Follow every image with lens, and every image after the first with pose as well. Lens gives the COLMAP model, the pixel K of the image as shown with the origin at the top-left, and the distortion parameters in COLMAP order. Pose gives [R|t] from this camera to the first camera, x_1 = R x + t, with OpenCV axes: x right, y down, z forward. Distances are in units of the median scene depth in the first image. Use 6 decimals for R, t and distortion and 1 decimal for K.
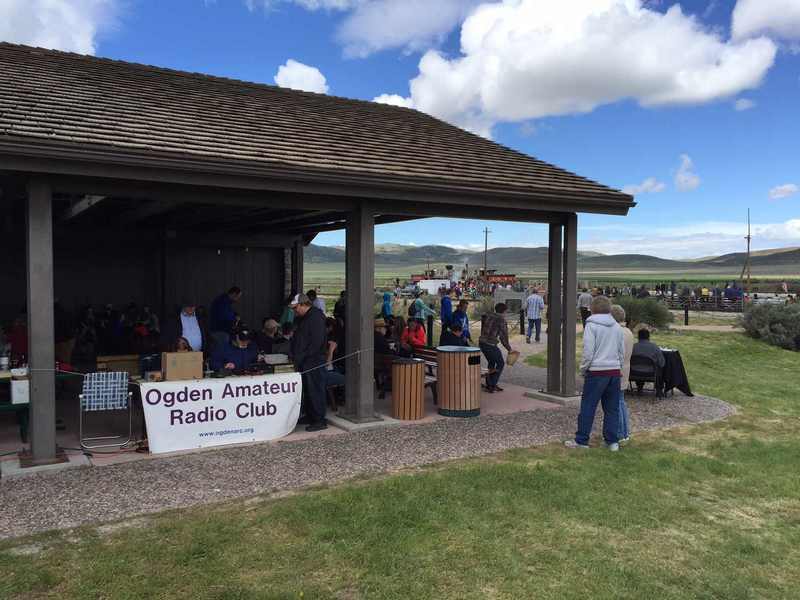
lens RADIAL K [[690.1, 0, 402.9], [0, 690.1, 299.7], [0, 0, 1]] dist [0.059301, -0.011110]
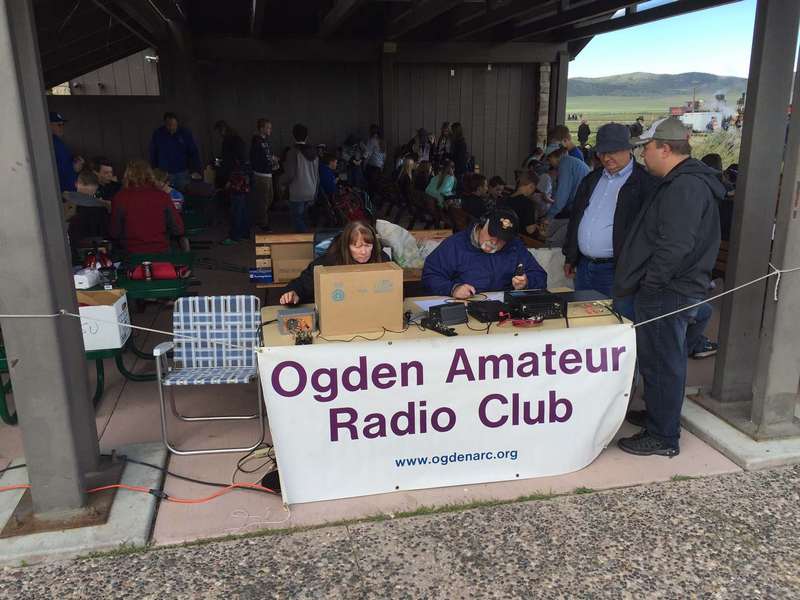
lens RADIAL K [[763.6, 0, 404.1], [0, 763.6, 282.0], [0, 0, 1]] dist [-0.010767, 0.000000]
pose [[0.948117, 0.057259, -0.312724, -0.140800], [0.002139, 0.982476, 0.186376, -0.002900], [0.317916, -0.177375, 0.931379, 0.559114]]
